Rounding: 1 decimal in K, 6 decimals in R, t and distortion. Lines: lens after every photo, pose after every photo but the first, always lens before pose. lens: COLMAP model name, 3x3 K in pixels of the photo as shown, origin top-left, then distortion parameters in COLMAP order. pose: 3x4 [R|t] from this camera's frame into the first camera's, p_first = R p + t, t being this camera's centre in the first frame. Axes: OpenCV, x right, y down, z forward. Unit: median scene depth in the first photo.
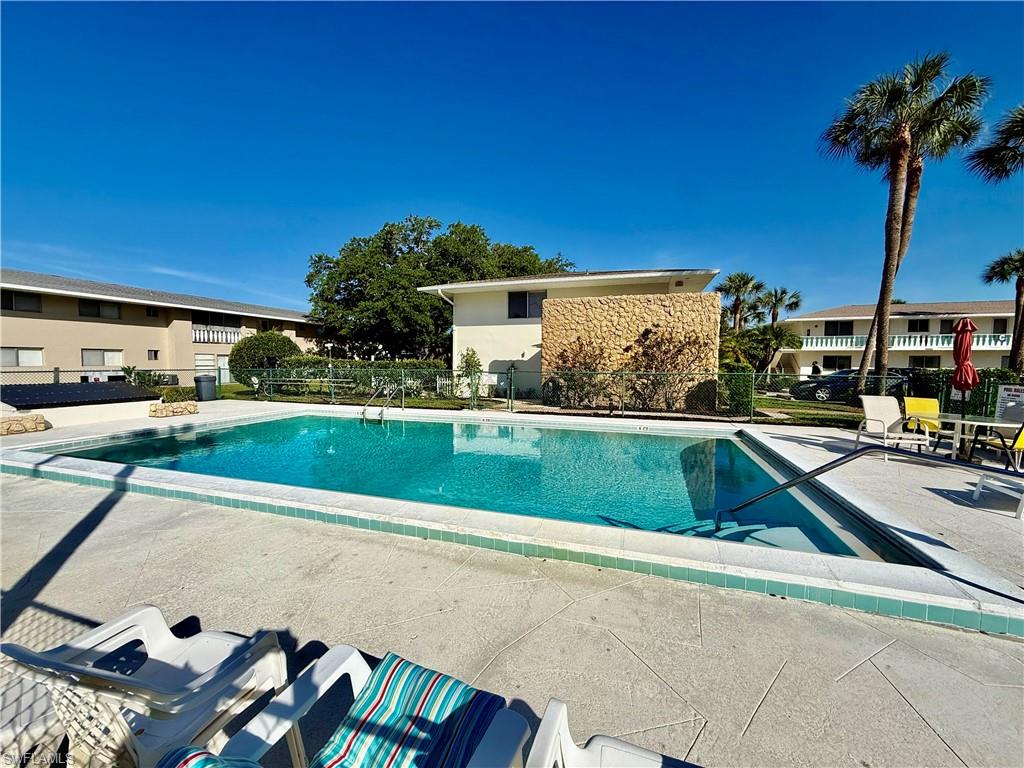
lens RADIAL K [[407.6, 0, 512.0], [0, 407.6, 384.0], [0, 0, 1]] dist [-0.000306, -0.000419]
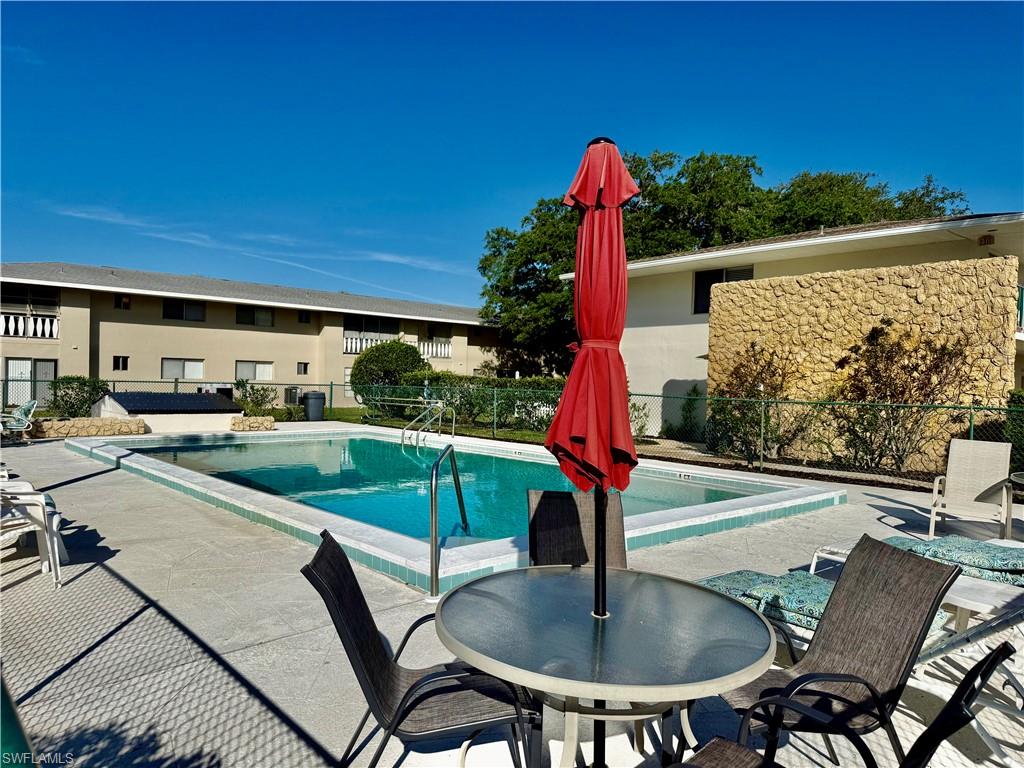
lens RADIAL K [[717.1, 0, 525.7], [0, 717.1, 410.9], [0, 0, 1]] dist [0.042598, -0.002772]
pose [[0.872621, 0.036475, -0.487035, 0.369767], [-0.046025, 0.998911, -0.007652, 0.010663], [0.486225, 0.029093, 0.873349, -0.111051]]
